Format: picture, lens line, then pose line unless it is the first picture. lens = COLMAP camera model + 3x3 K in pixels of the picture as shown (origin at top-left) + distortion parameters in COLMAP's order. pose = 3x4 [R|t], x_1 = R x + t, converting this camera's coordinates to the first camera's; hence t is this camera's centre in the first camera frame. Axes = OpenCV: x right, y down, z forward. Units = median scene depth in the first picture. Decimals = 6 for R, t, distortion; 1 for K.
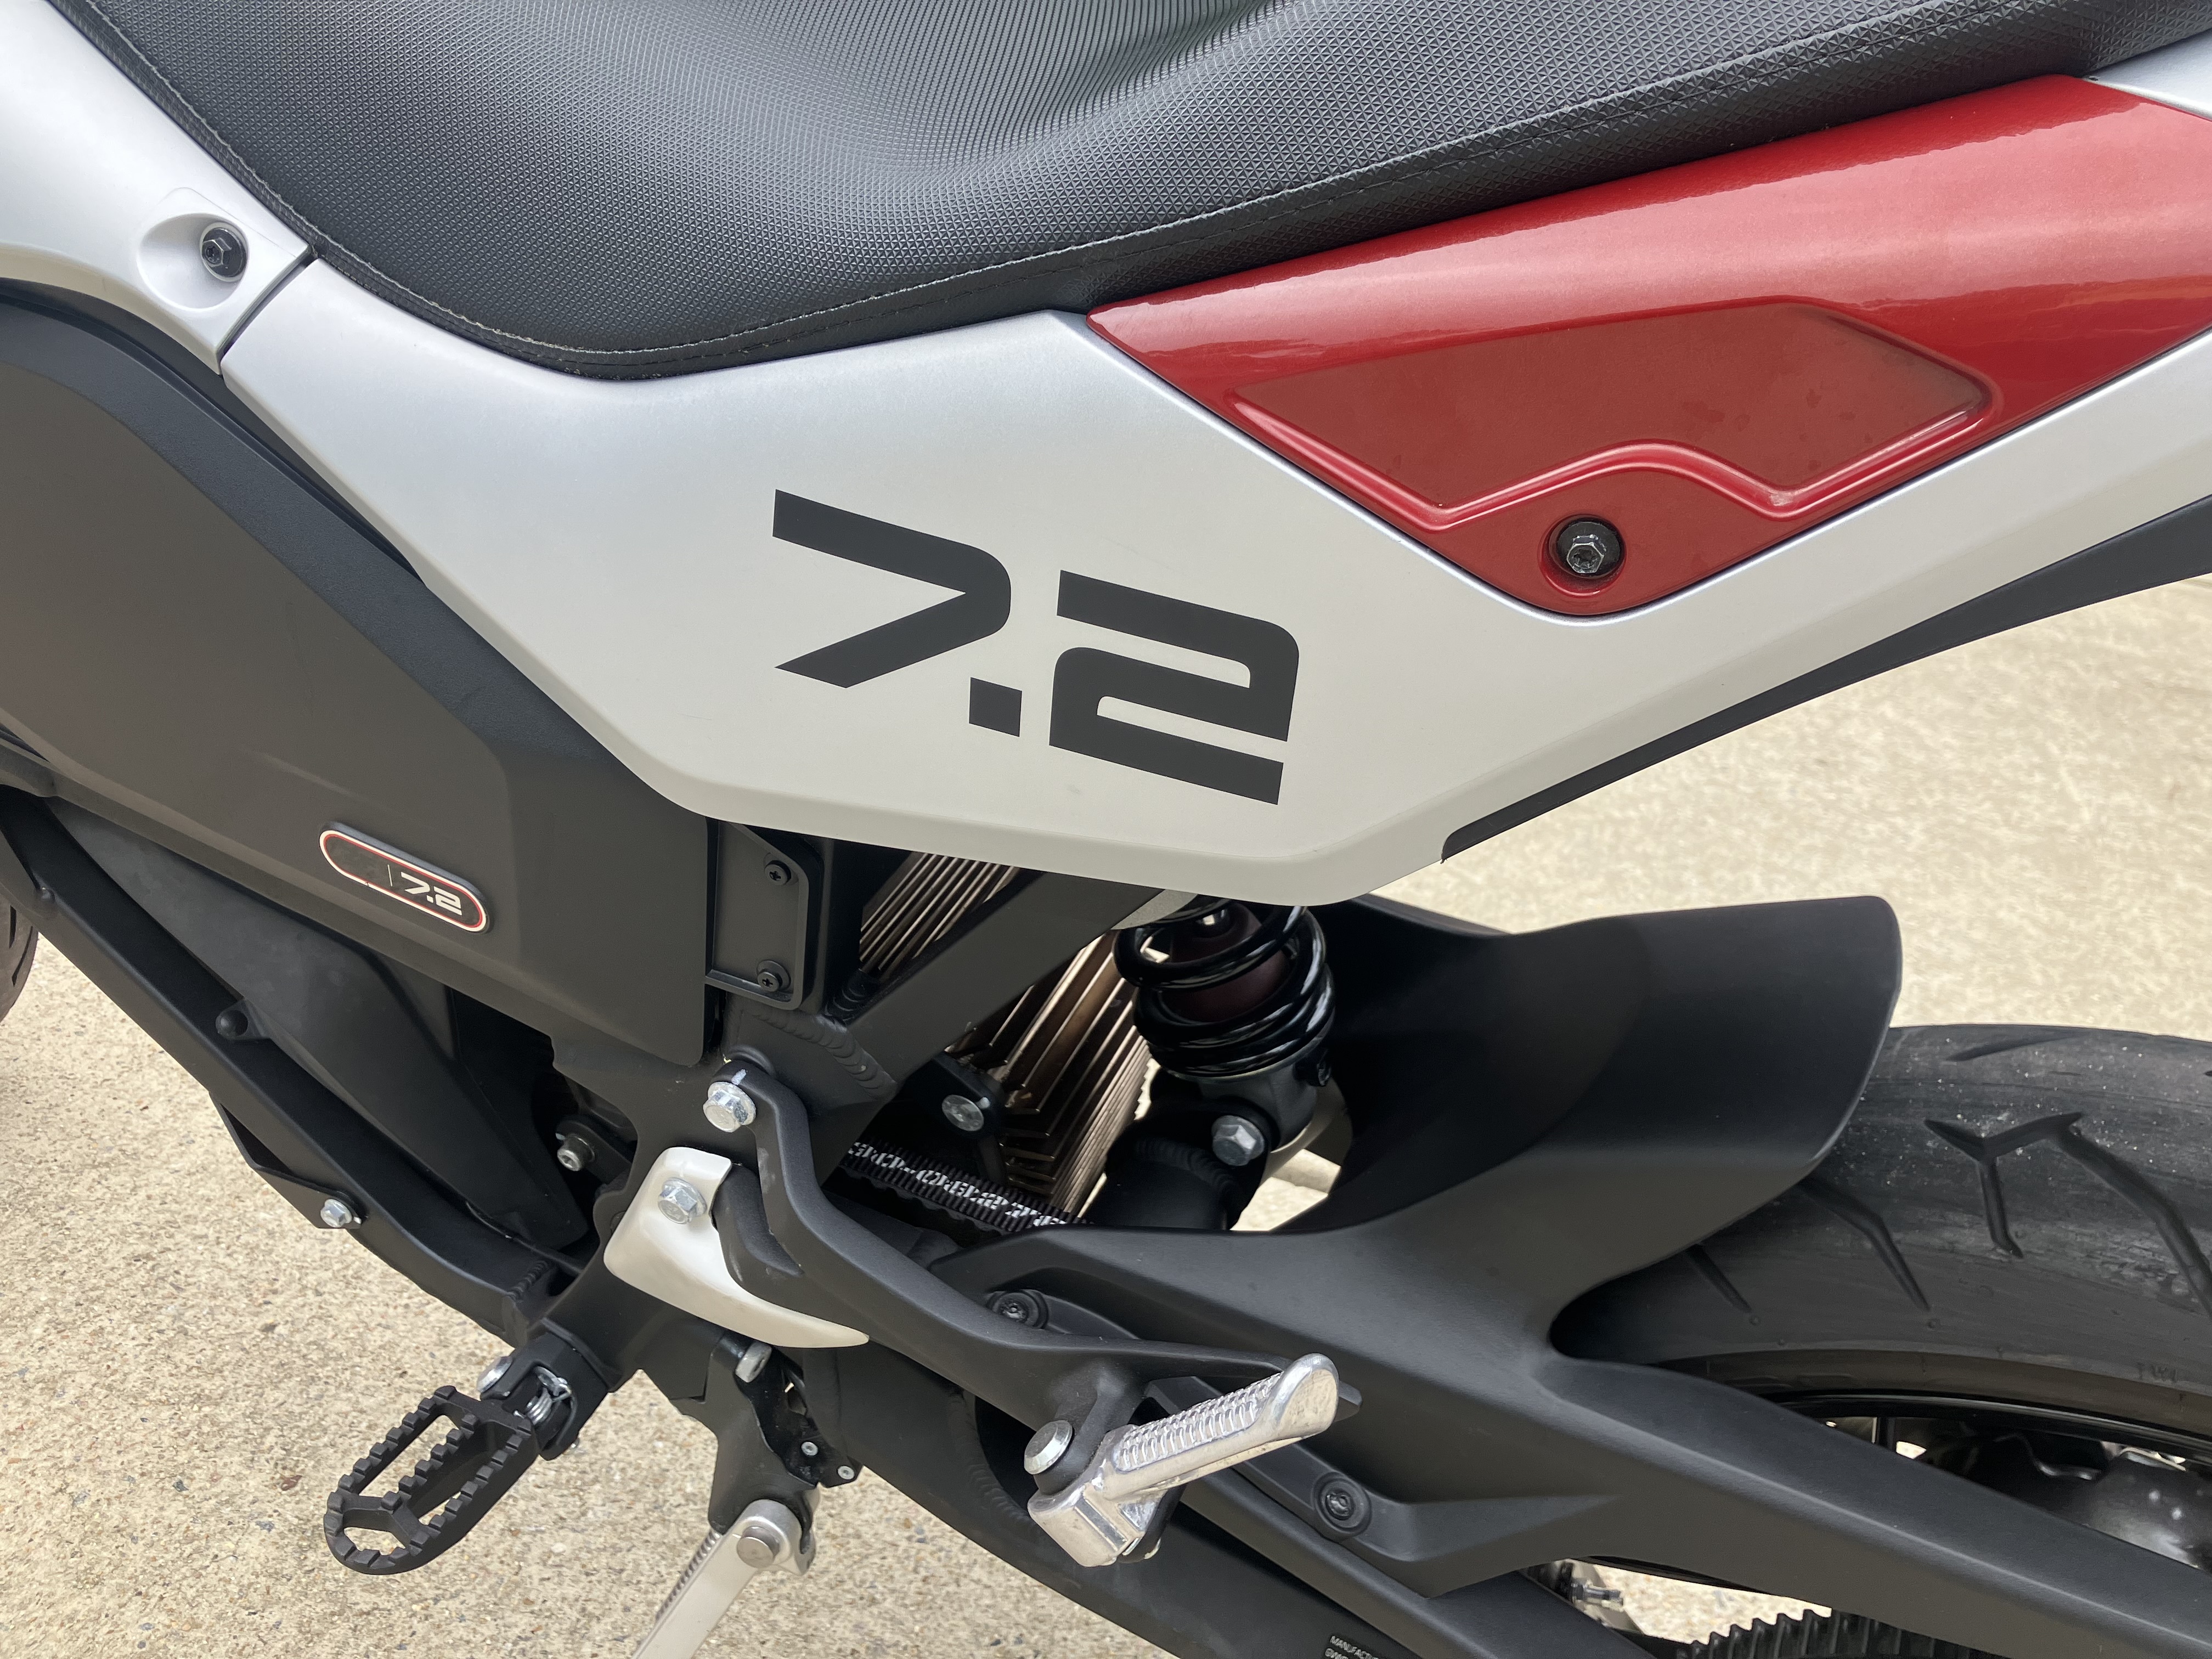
lens RADIAL K [[1816.5, 0, 1125.3], [0, 1816.5, 838.6], [0, 0, 1]] dist [0.028693, -0.032896]
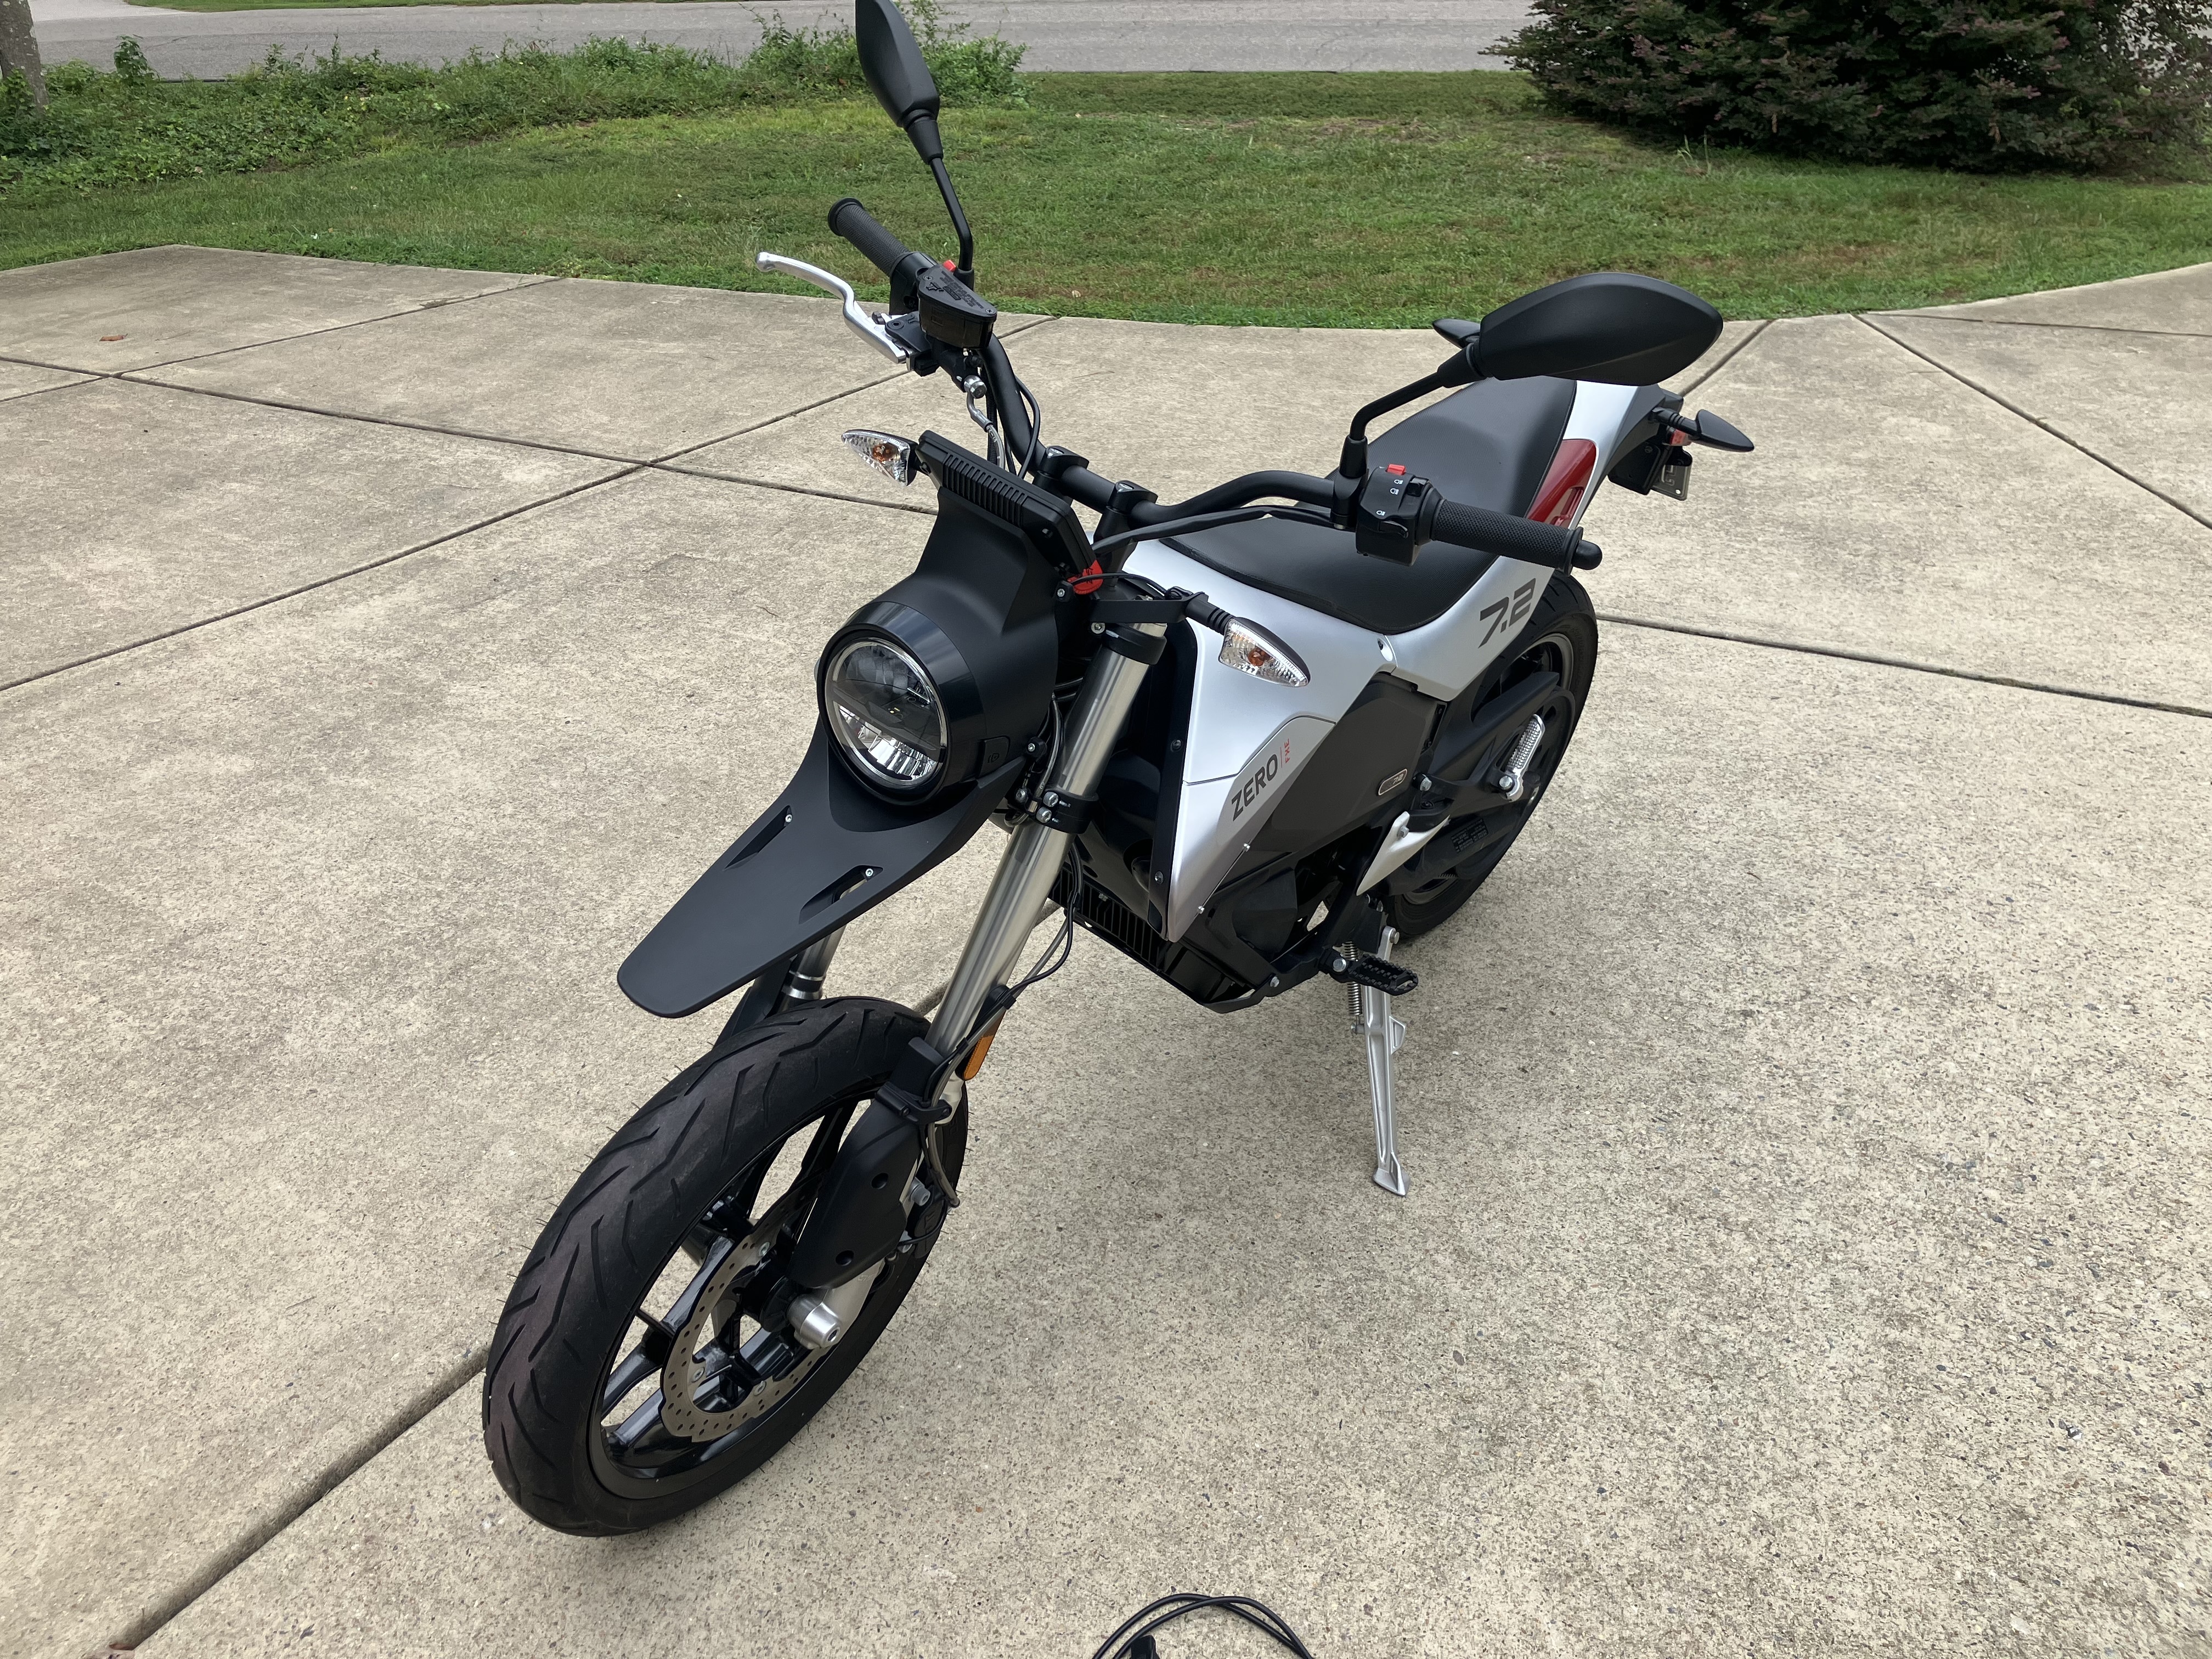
lens RADIAL K [[1816.5, 0, 1090.4], [0, 1816.5, 823.7], [0, 0, 1]] dist [0.028693, -0.032896]
pose [[0.261594, -0.564201, 0.783100, -3.348477], [0.493045, 0.775619, 0.394110, -1.592386], [-0.829744, 0.283006, 0.481073, -0.204516]]
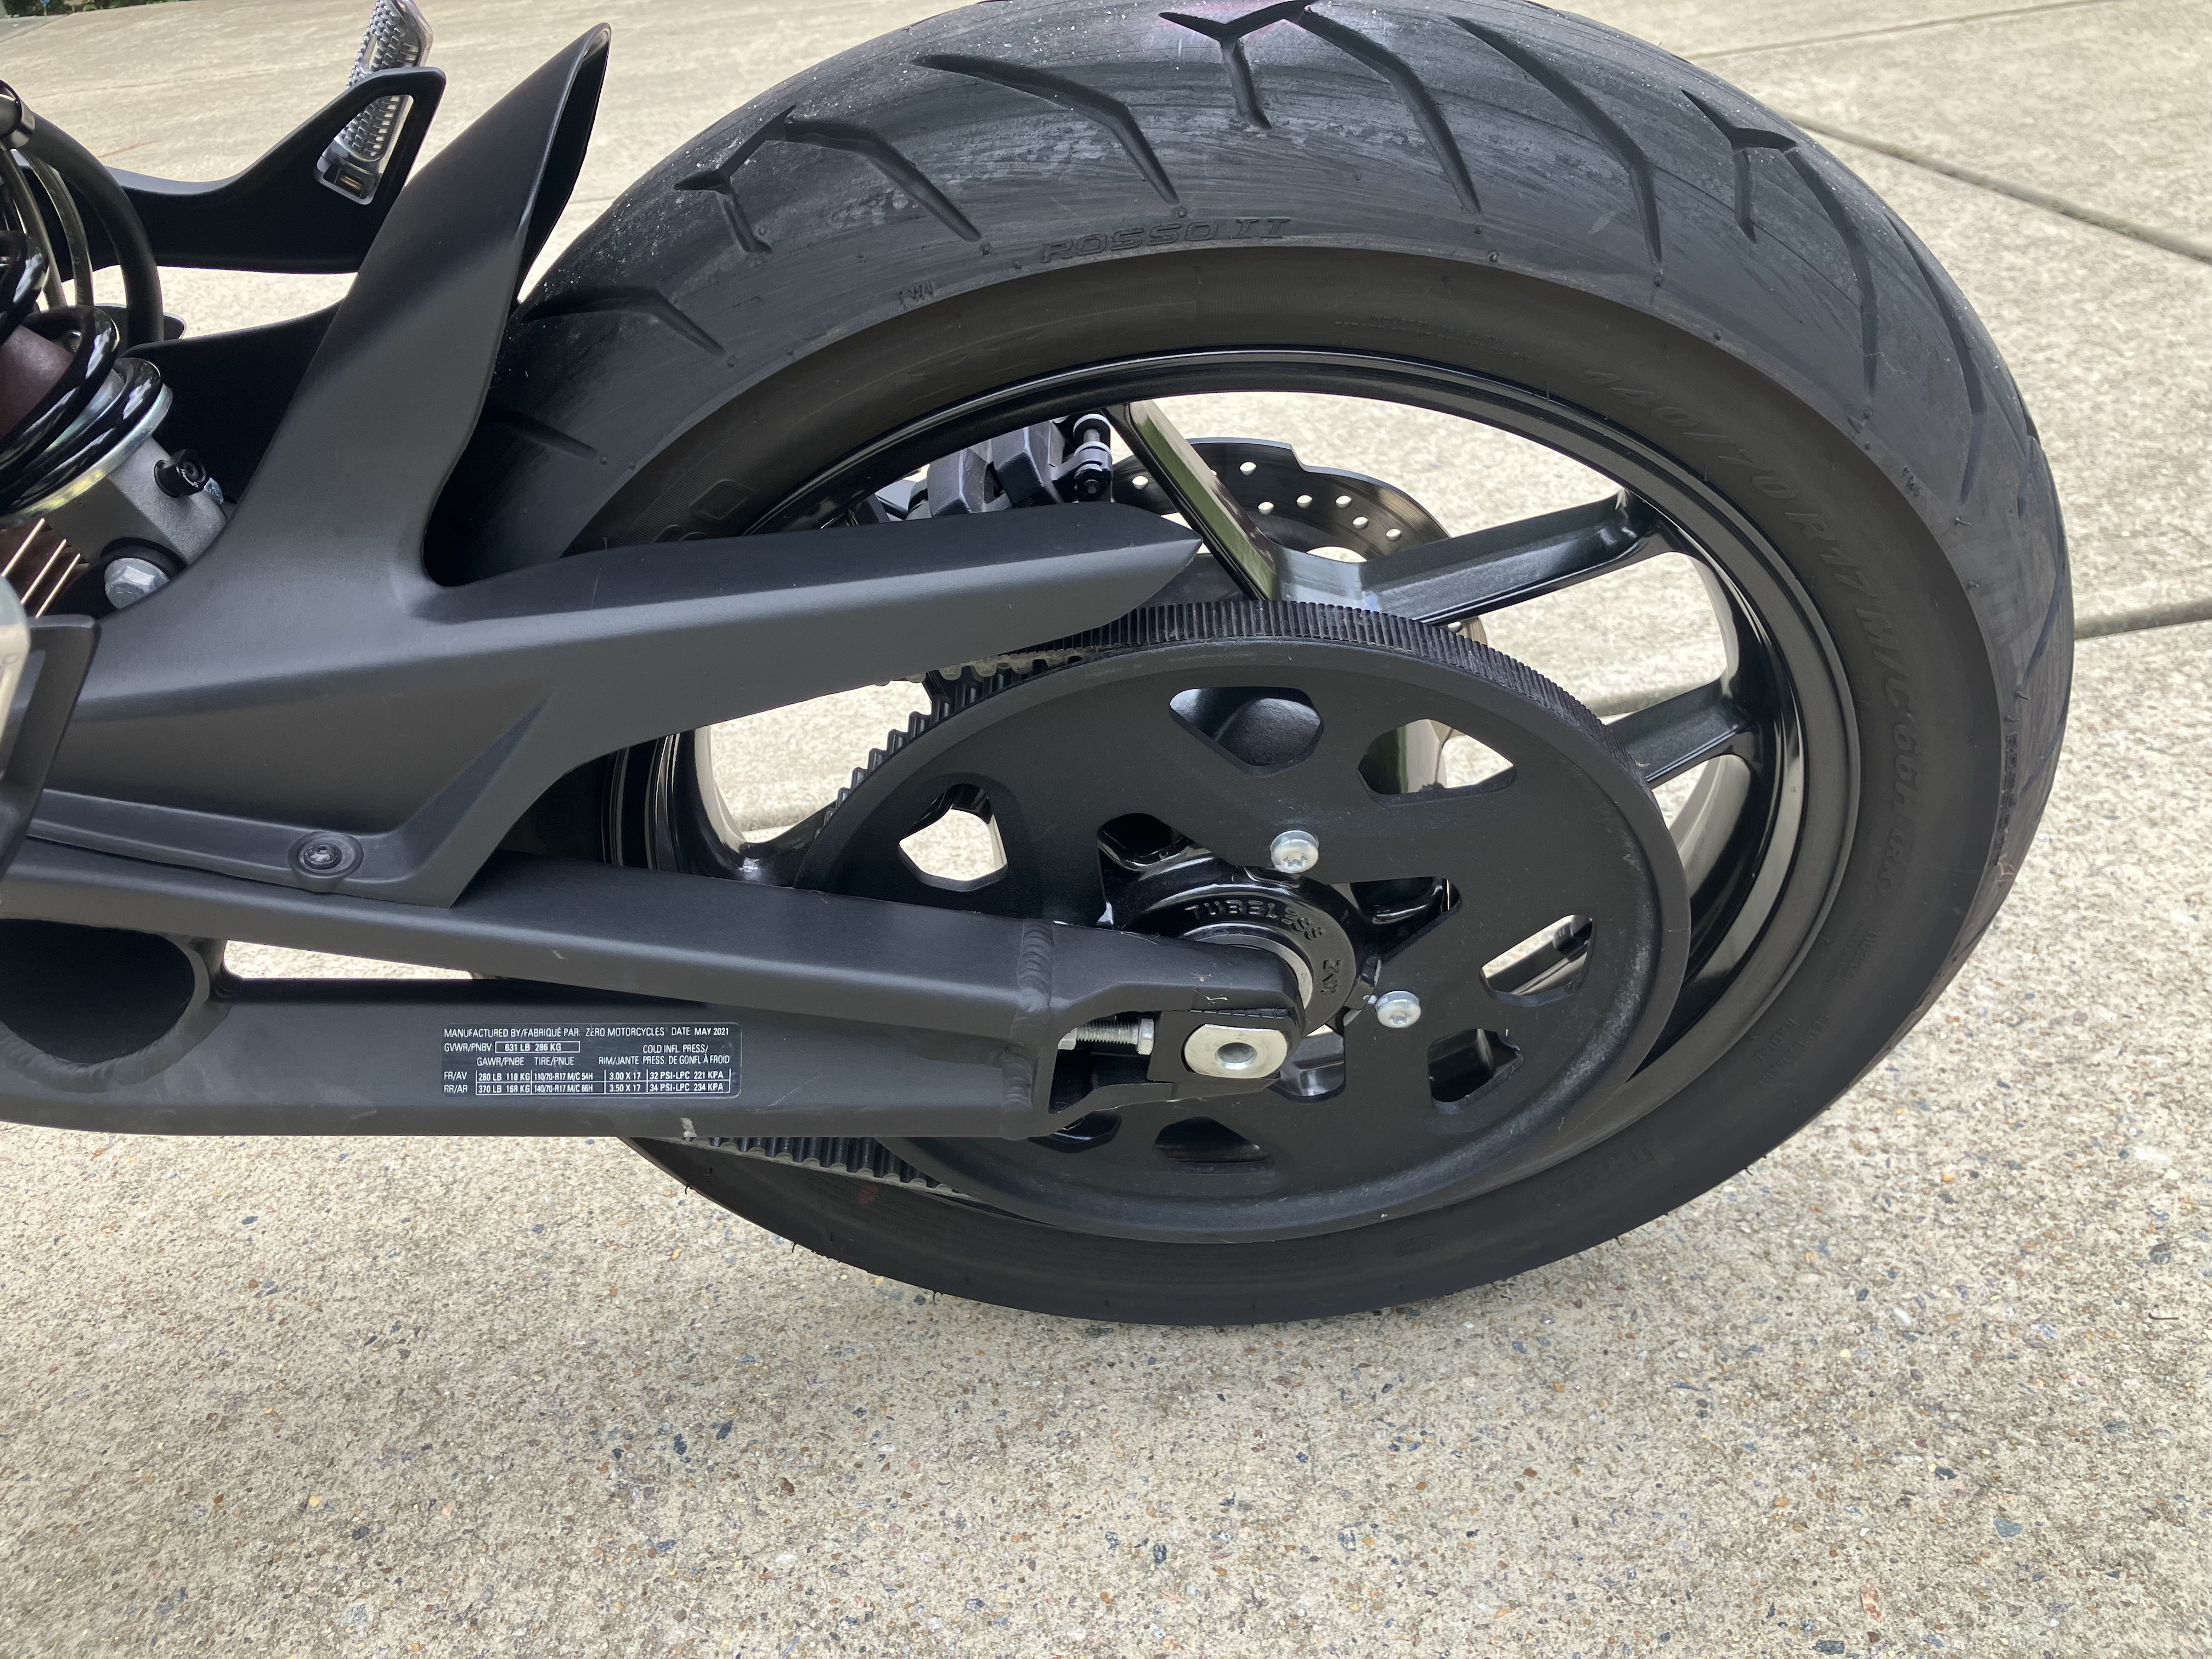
lens RADIAL K [[1816.5, 0, 1104.5], [0, 1816.5, 808.2], [0, 0, 1]] dist [0.028693, -0.032896]
pose [[0.897567, -0.393077, 0.199660, 0.313689], [0.382800, 0.919498, 0.089378, 0.434020], [-0.218719, -0.003793, 0.975780, 0.036733]]
